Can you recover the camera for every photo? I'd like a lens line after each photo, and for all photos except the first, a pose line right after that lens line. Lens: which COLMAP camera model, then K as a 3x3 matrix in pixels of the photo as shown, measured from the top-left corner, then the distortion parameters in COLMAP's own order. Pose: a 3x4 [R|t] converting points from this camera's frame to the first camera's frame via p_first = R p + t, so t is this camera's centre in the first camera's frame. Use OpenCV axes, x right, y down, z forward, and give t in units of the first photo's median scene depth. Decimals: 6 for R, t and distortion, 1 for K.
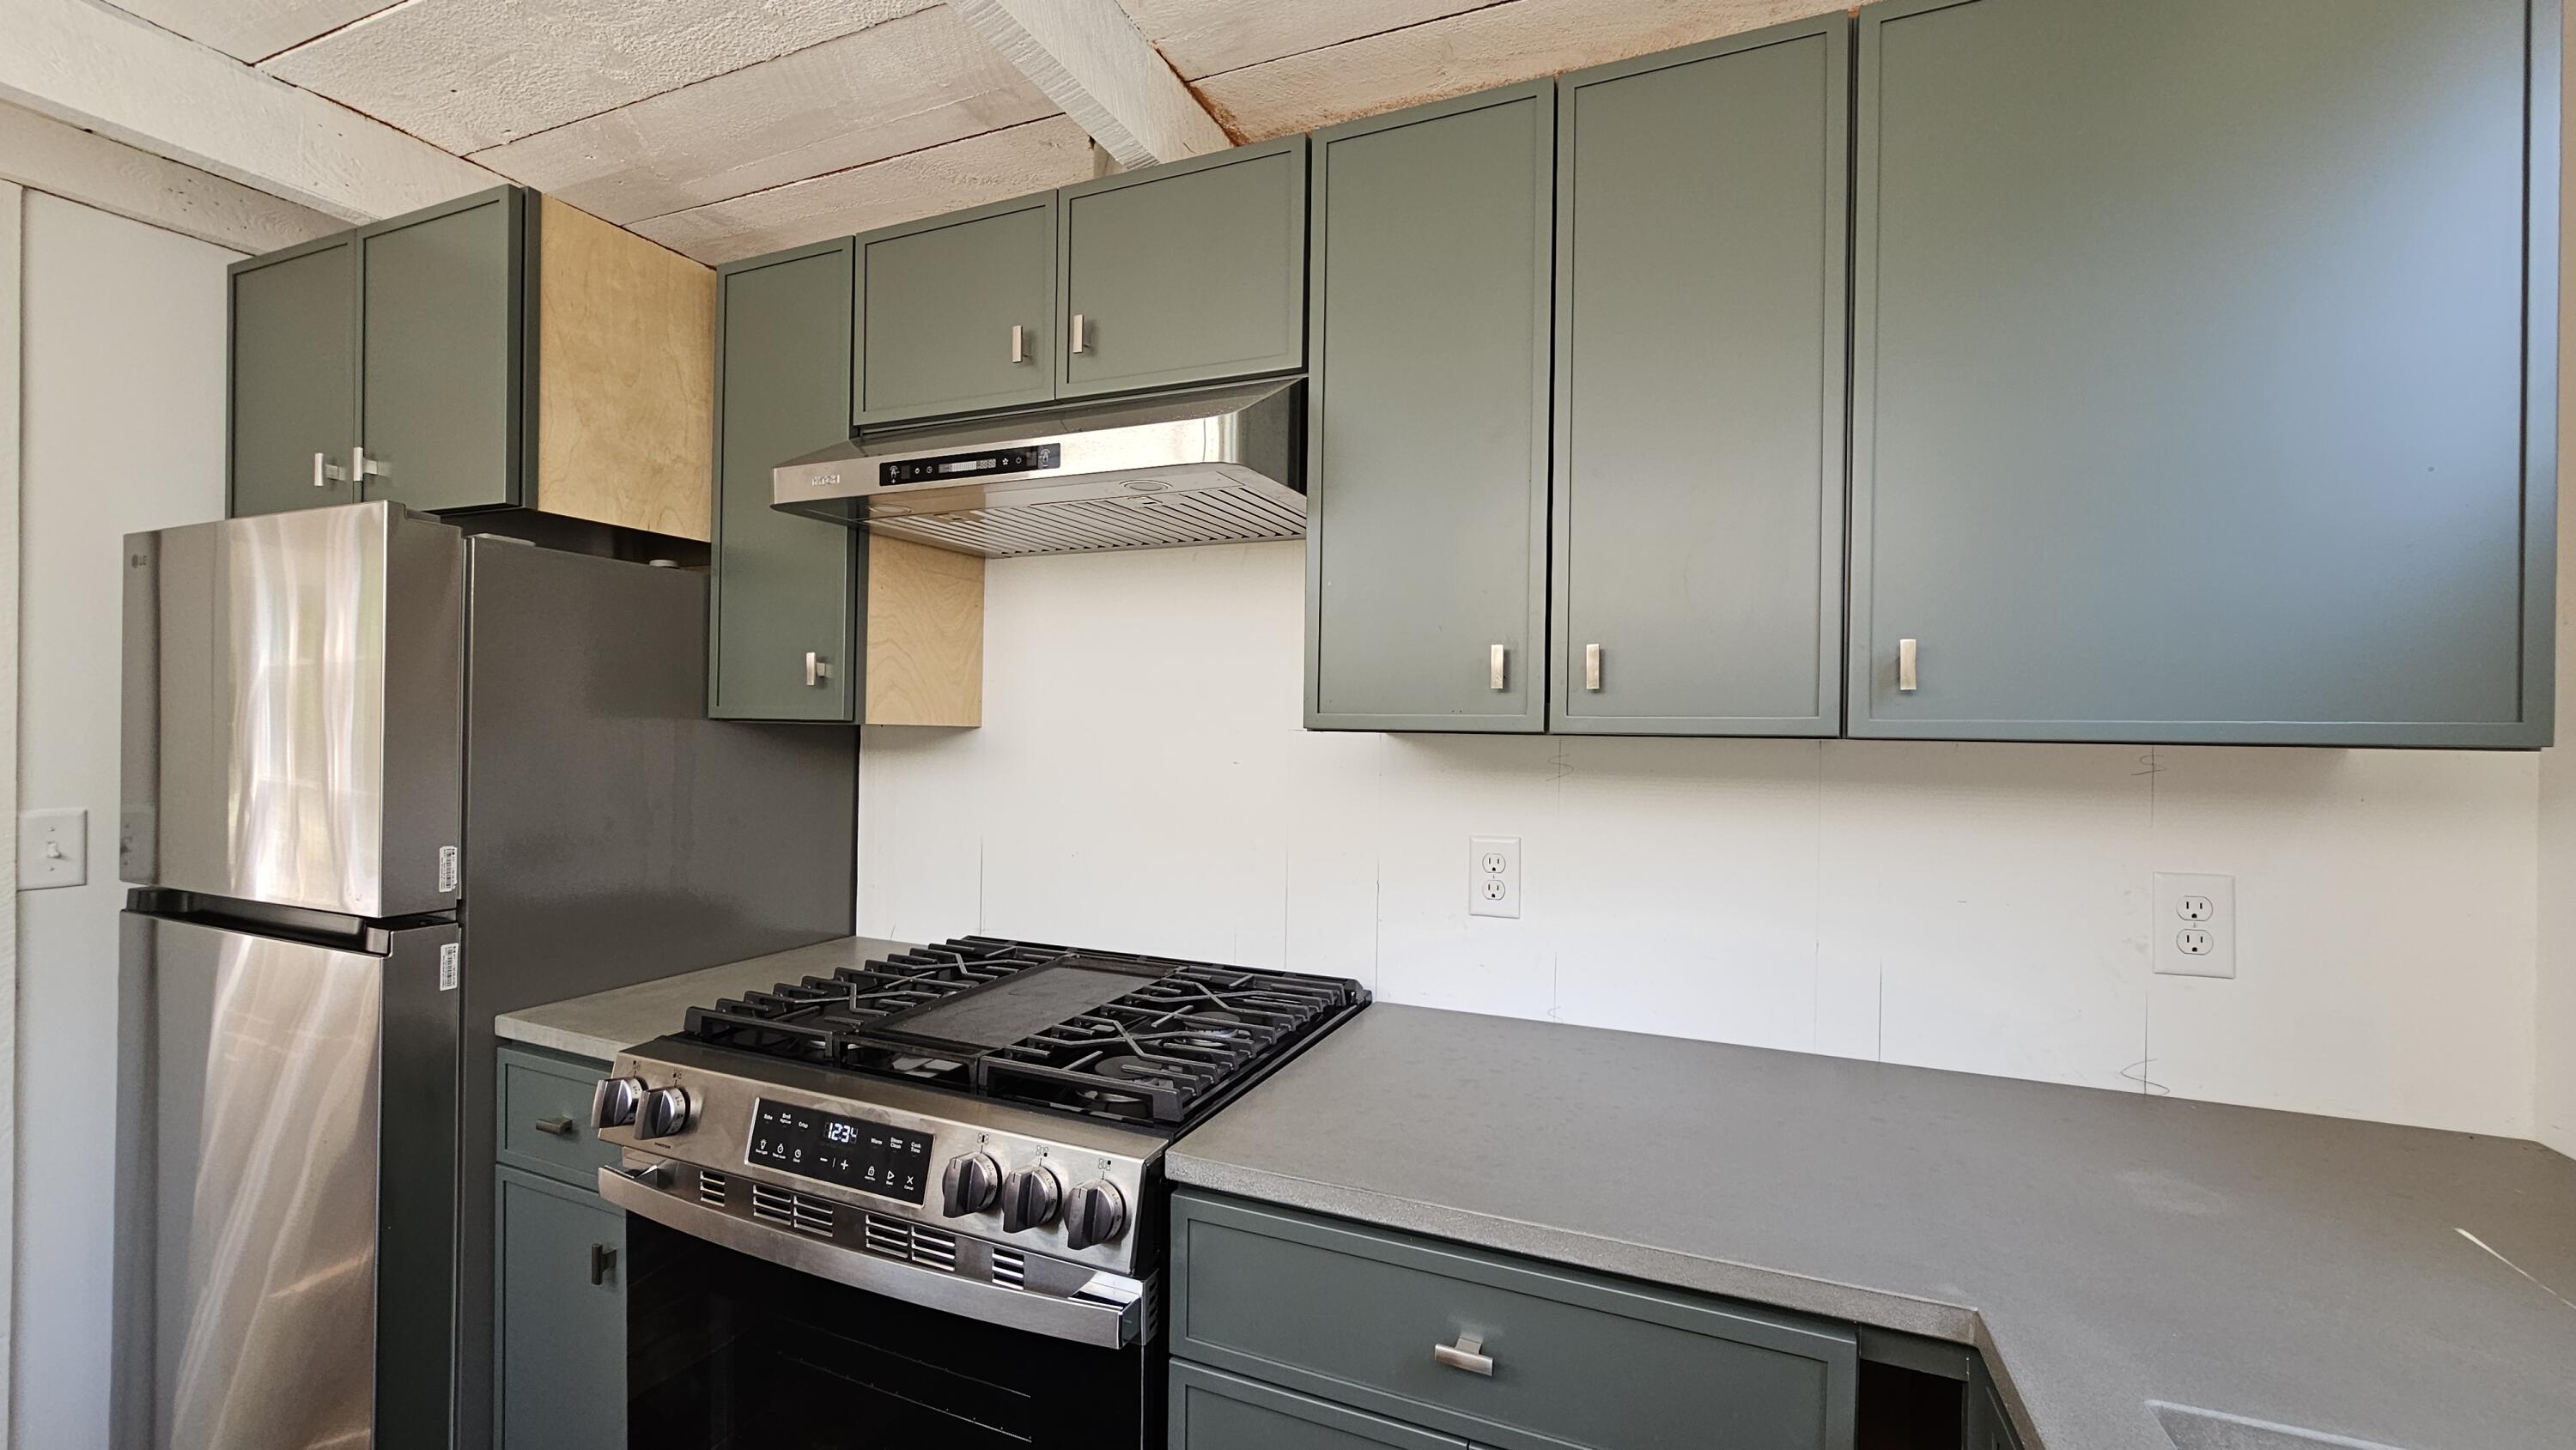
lens RADIAL K [[1058.3, 0, 1289.9], [0, 1058.3, 731.8], [0, 0, 1]] dist [0.003236, 0.000452]
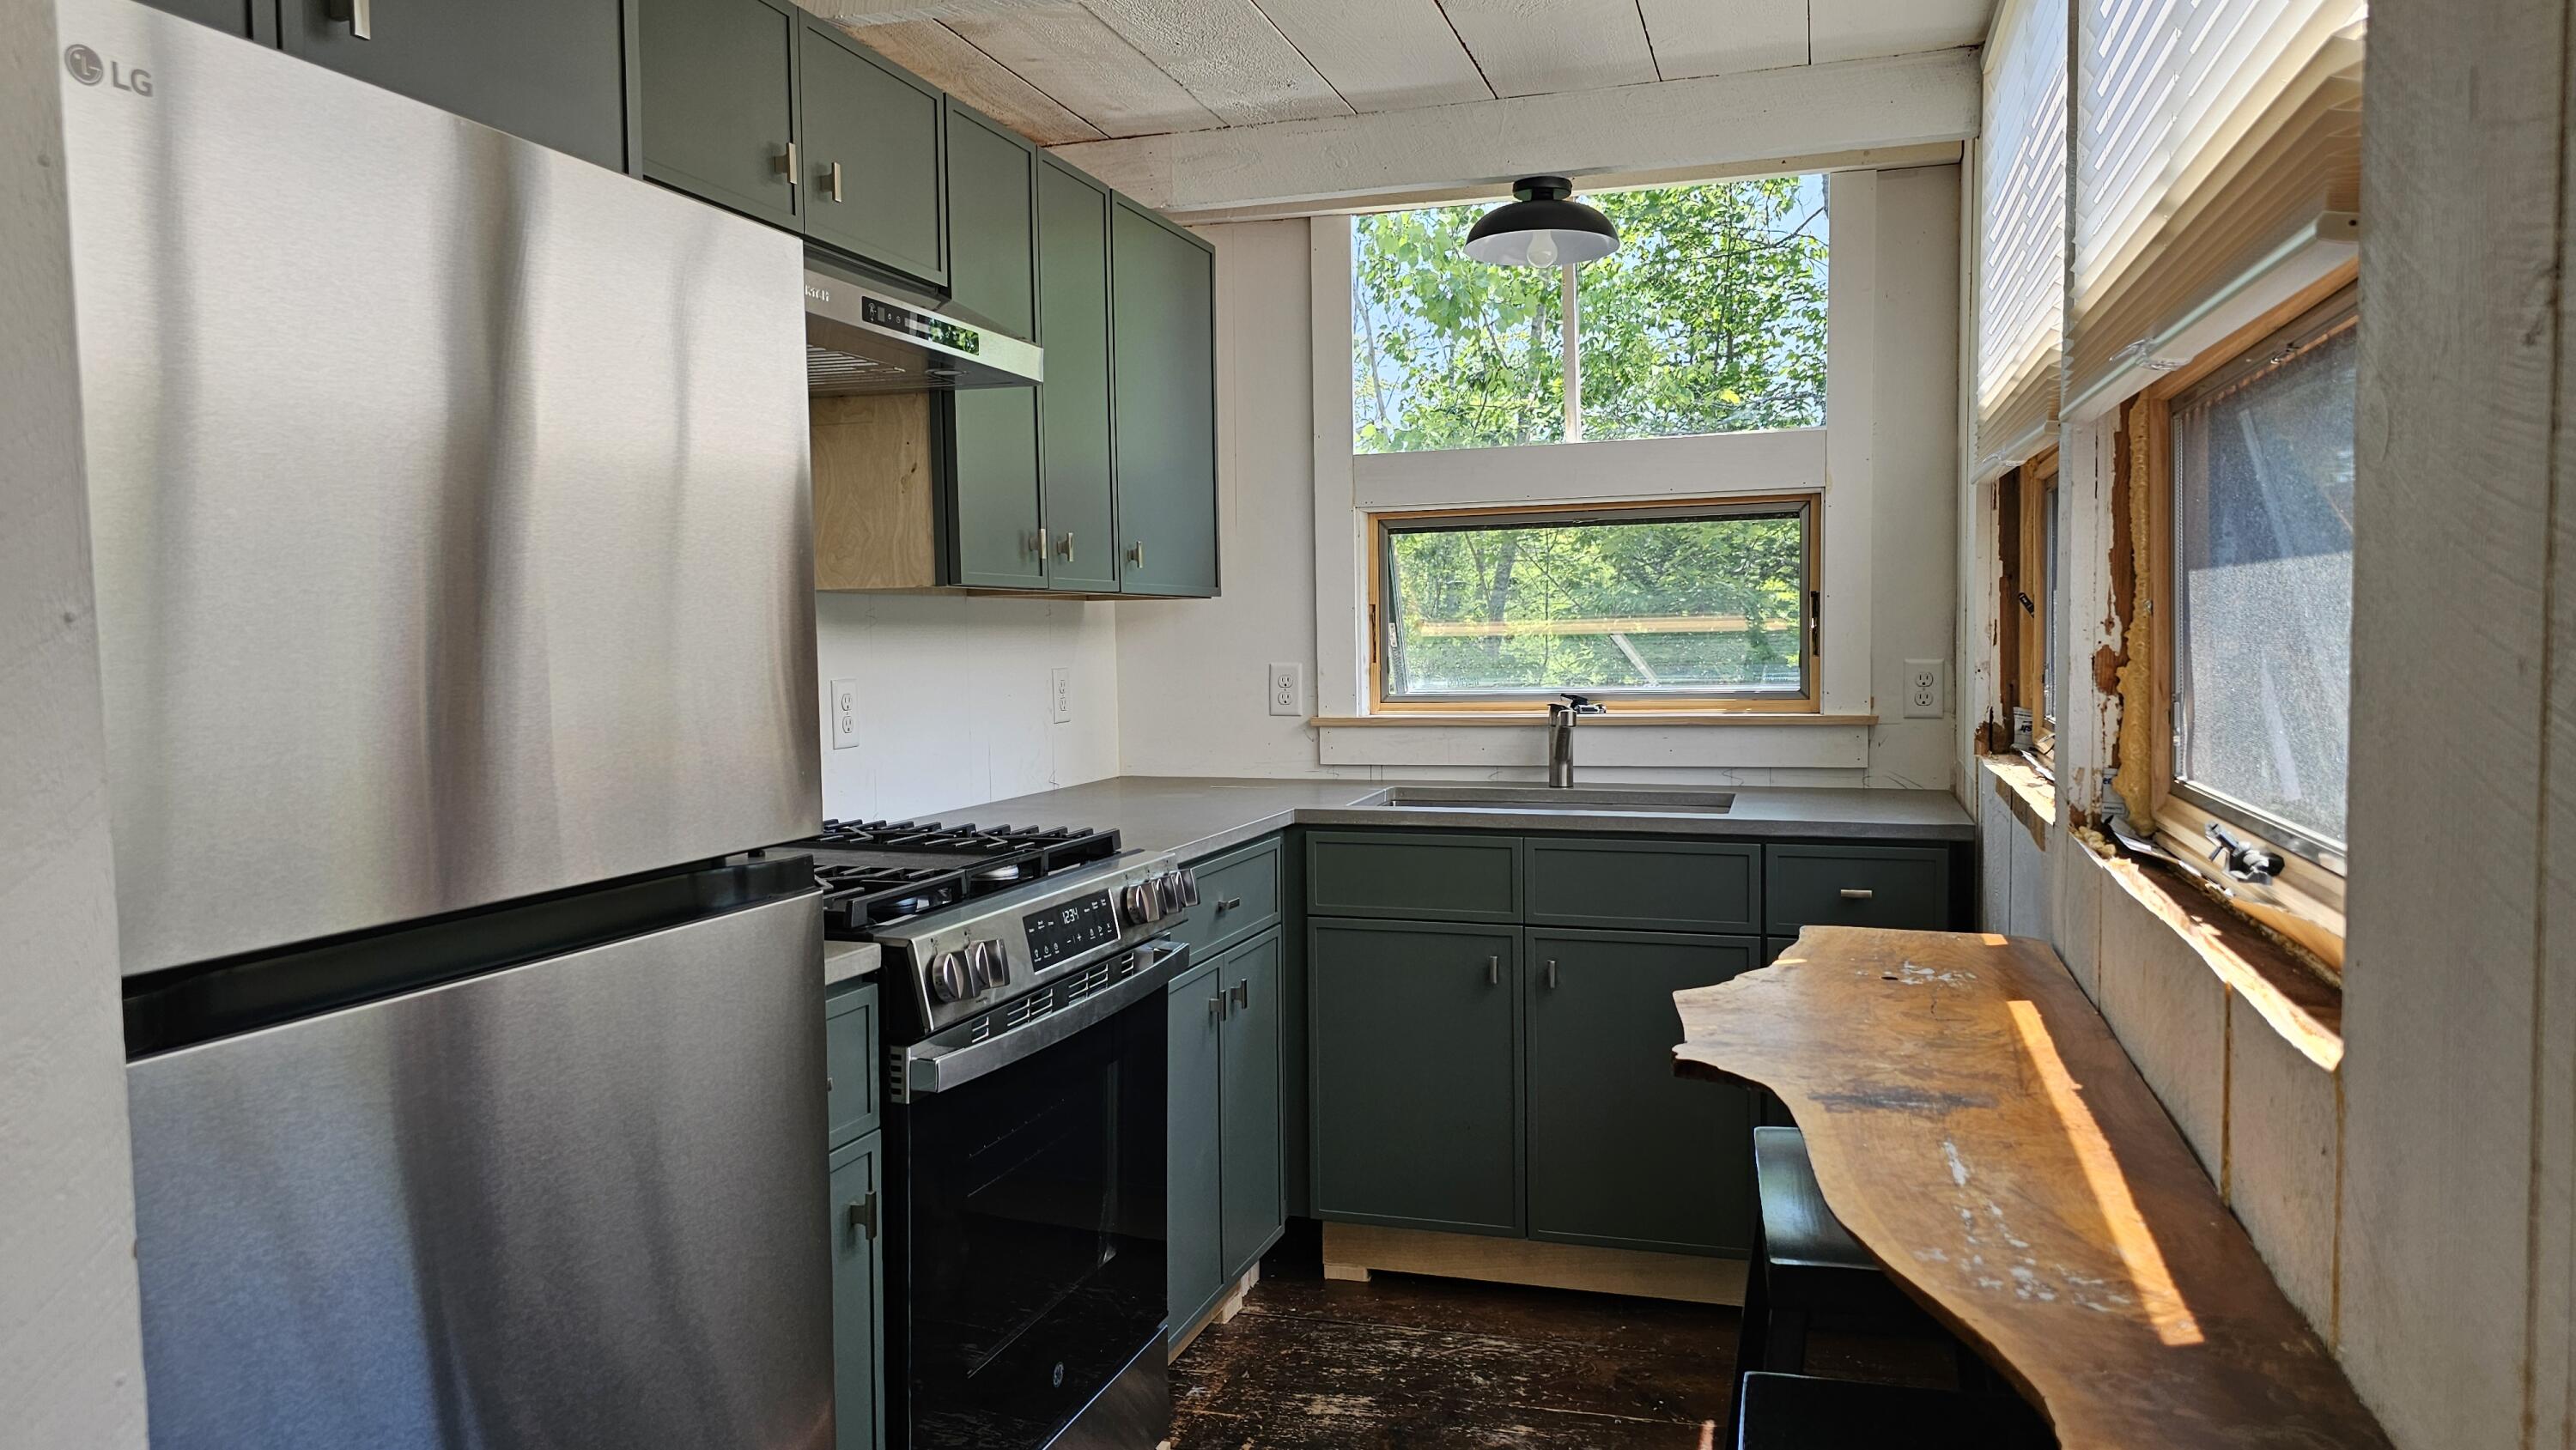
lens RADIAL K [[1691.2, 0, 1291.0], [0, 1691.2, 718.0], [0, 0, 1]] dist [0.003629, 0.002643]
pose [[-0.086564, -0.064926, 0.994128, -1.970603], [0.008570, 0.997789, 0.065911, 0.025458], [-0.996209, 0.014225, -0.085817, 0.768361]]
